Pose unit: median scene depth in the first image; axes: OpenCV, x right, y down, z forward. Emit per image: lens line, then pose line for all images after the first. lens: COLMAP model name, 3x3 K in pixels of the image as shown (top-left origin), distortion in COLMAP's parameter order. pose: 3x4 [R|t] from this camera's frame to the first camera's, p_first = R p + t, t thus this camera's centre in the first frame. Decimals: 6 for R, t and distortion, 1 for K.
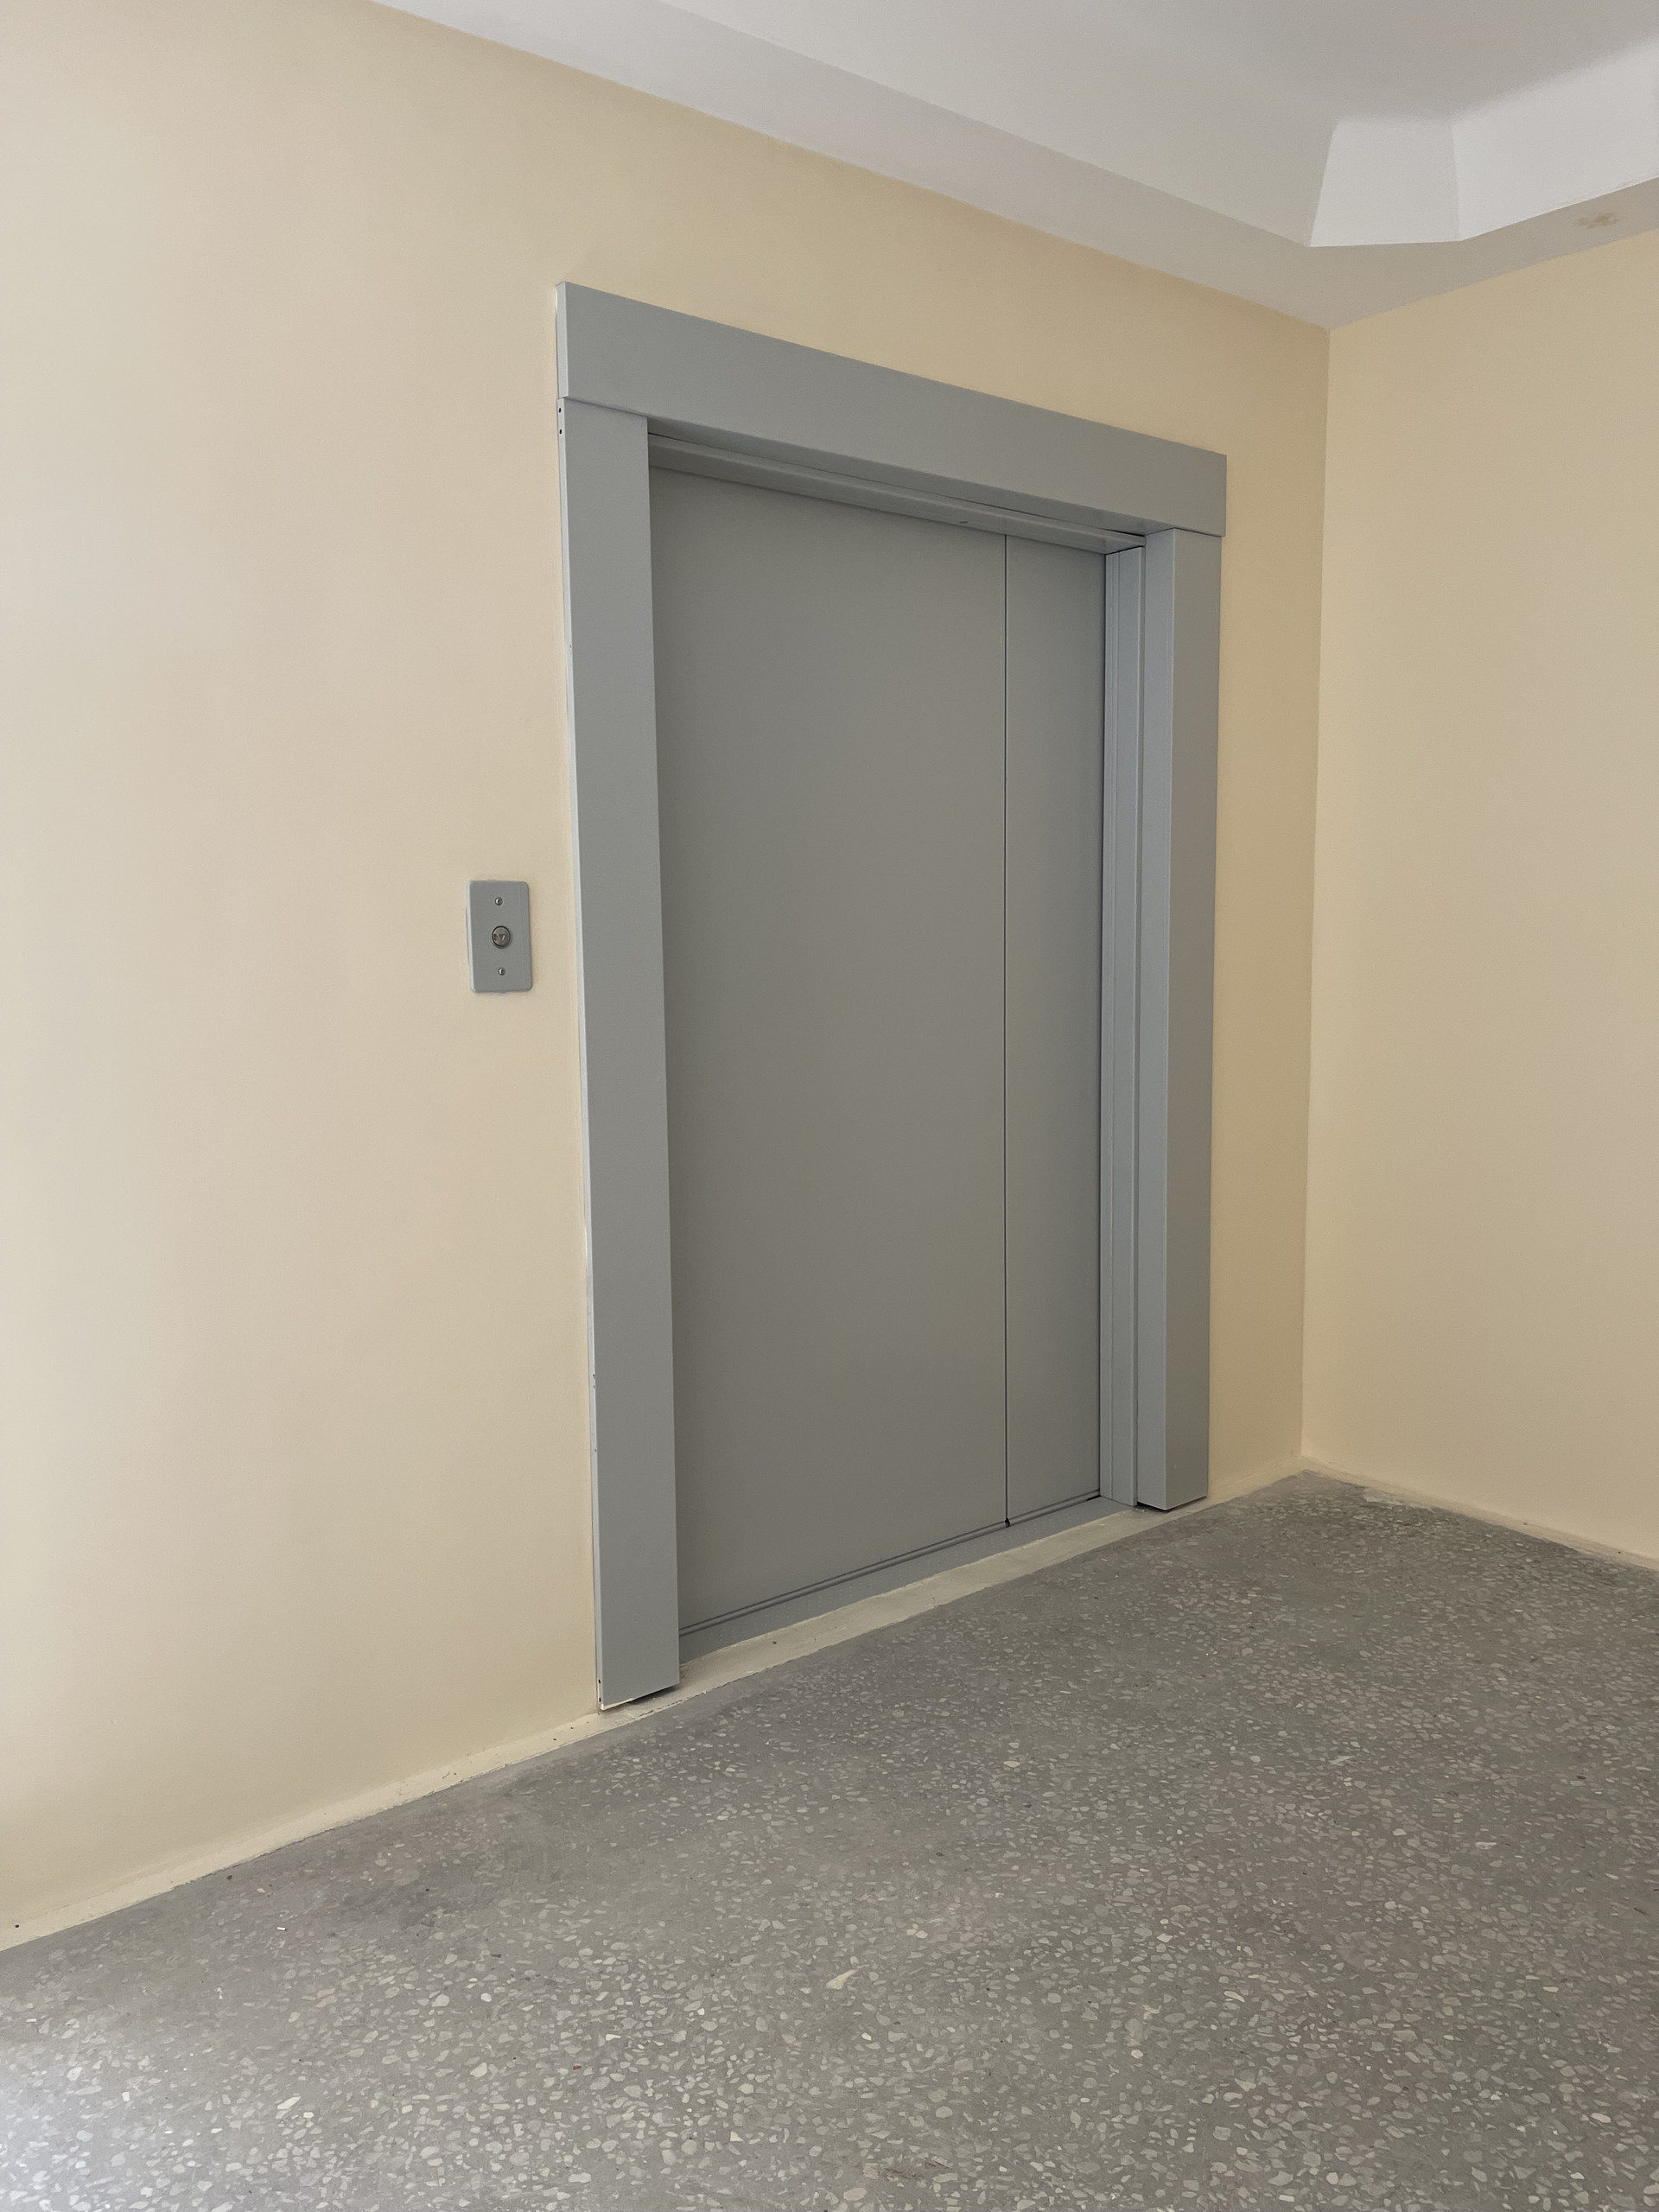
lens RADIAL K [[1664.0, 0, 838.3], [0, 1664.0, 1110.8], [0, 0, 1]] dist [0.096258, -0.125153]
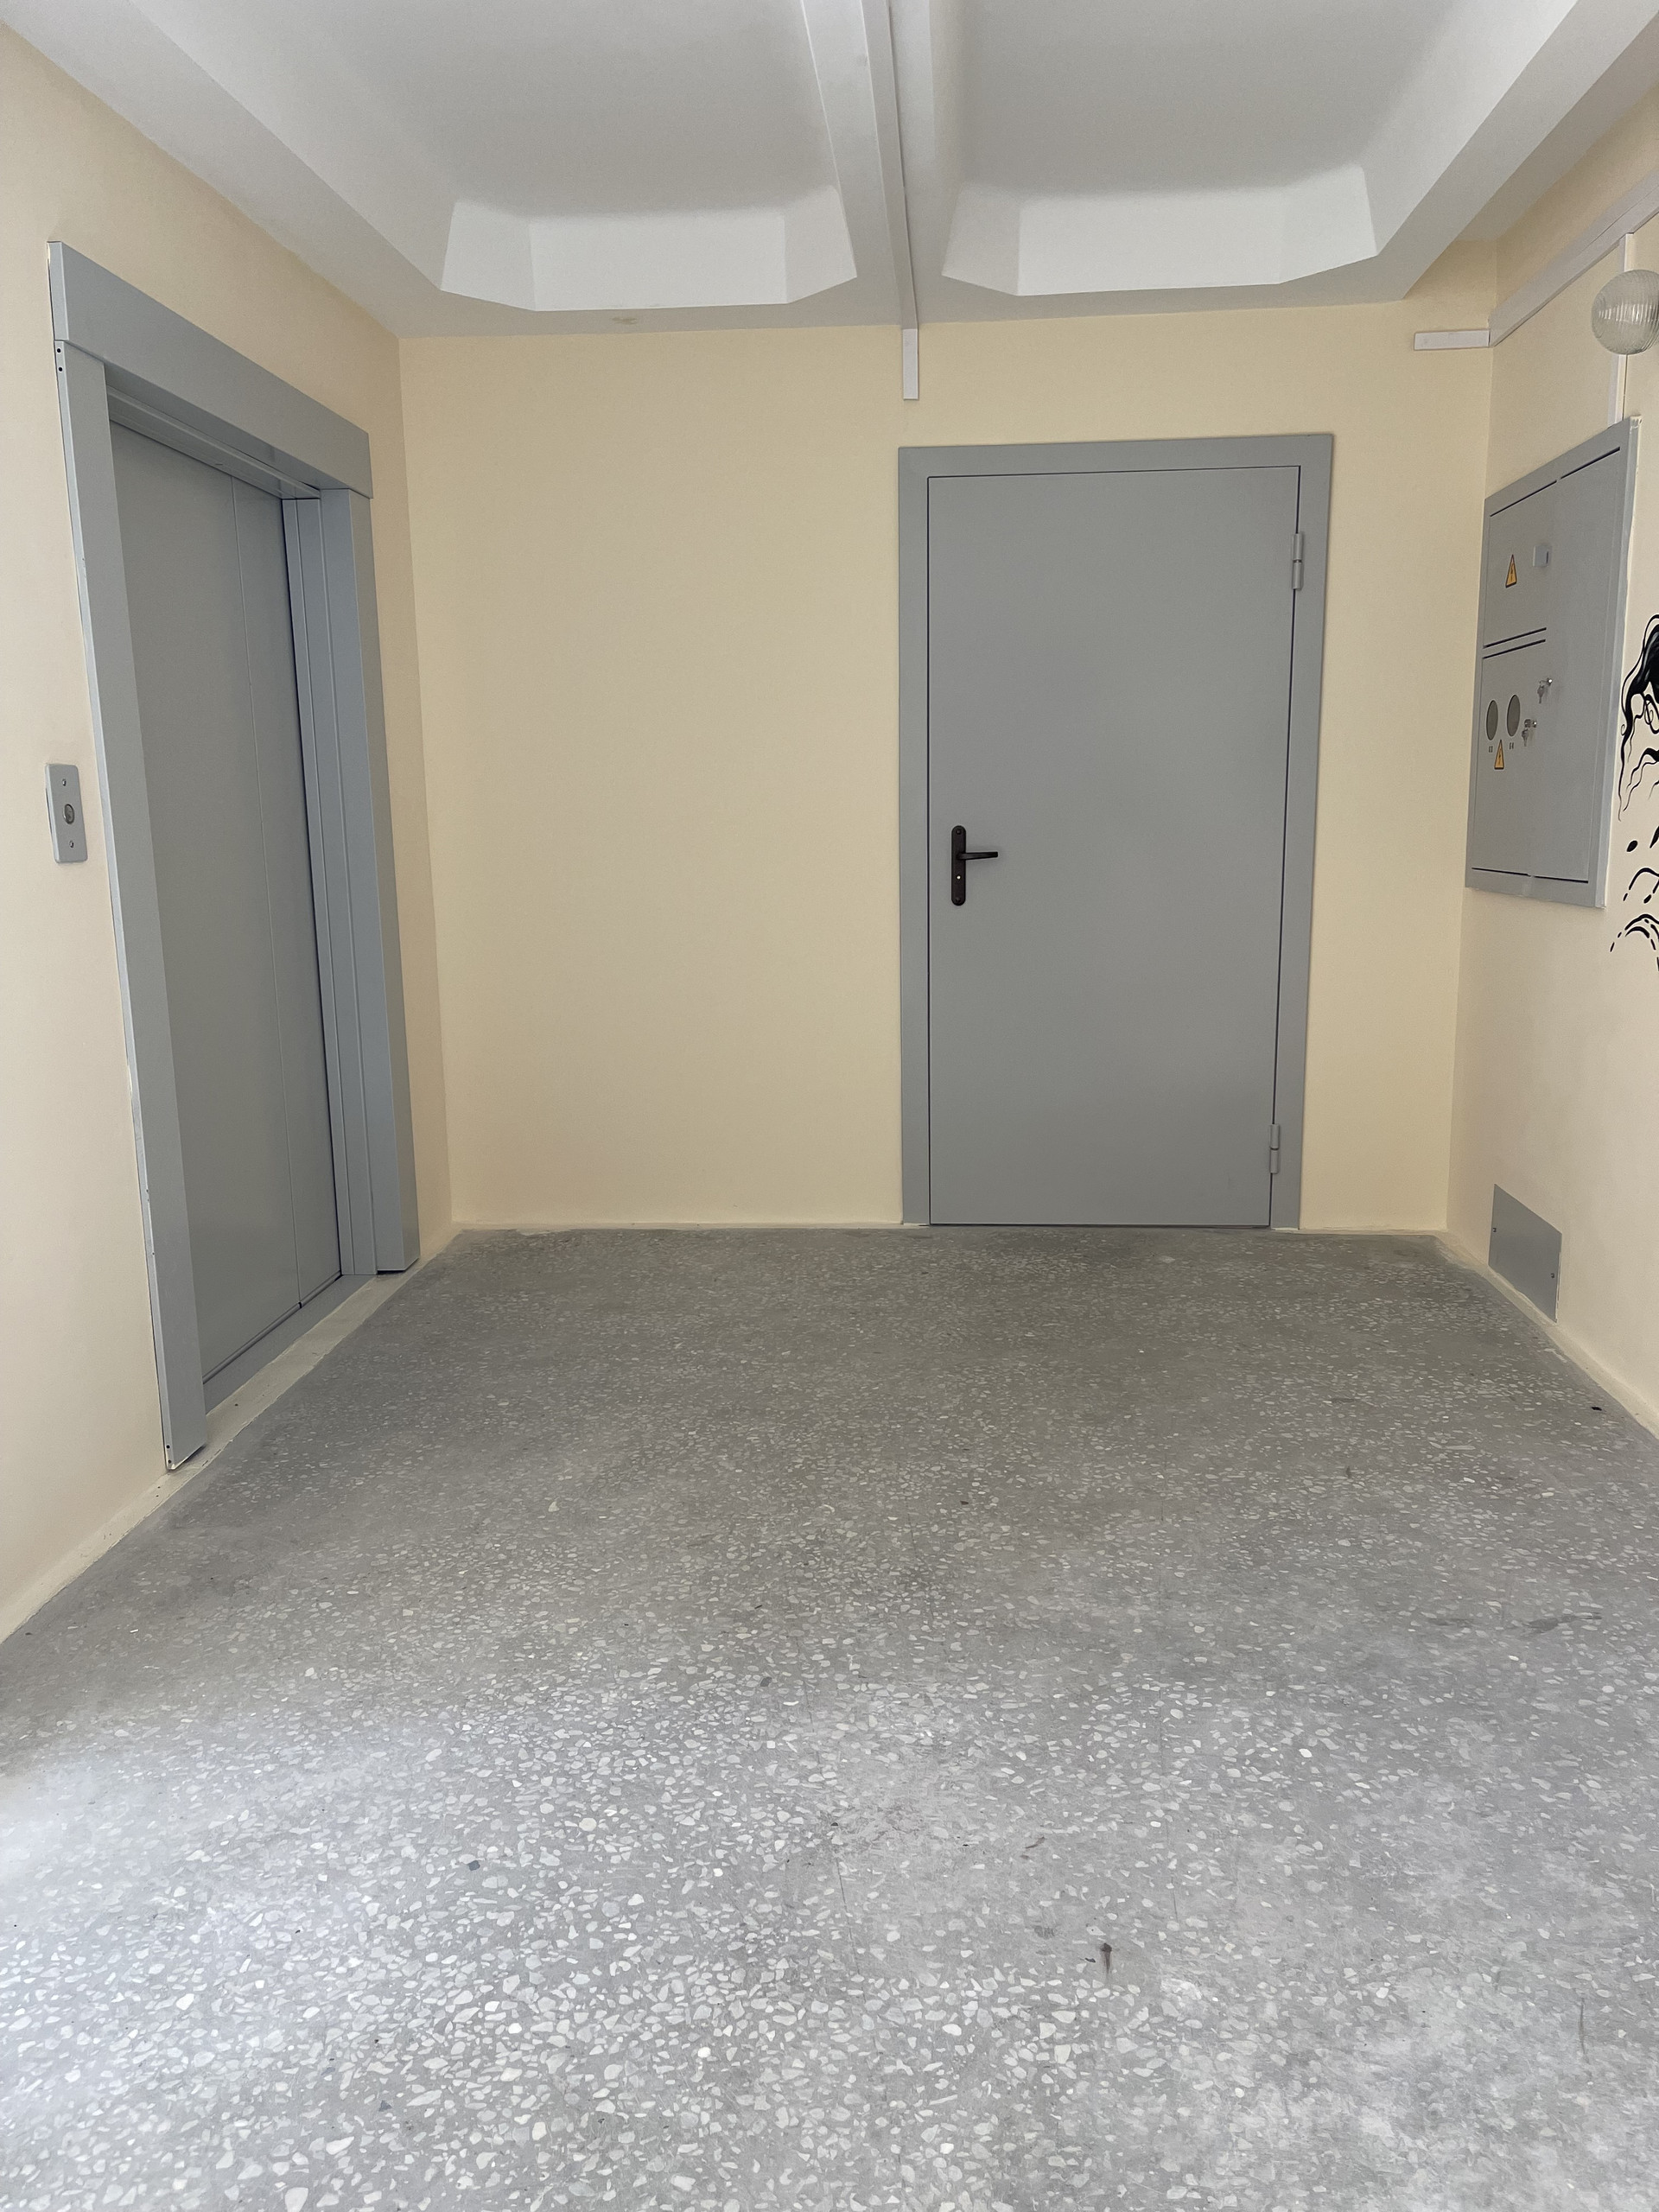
lens RADIAL K [[1664.0, 0, 838.3], [0, 1664.0, 1110.8], [0, 0, 1]] dist [0.096258, -0.125153]
pose [[0.685506, -0.129478, 0.716461, -0.684053], [0.085371, 0.991566, 0.097511, 0.029388], [-0.723044, -0.005679, 0.690778, -0.177266]]
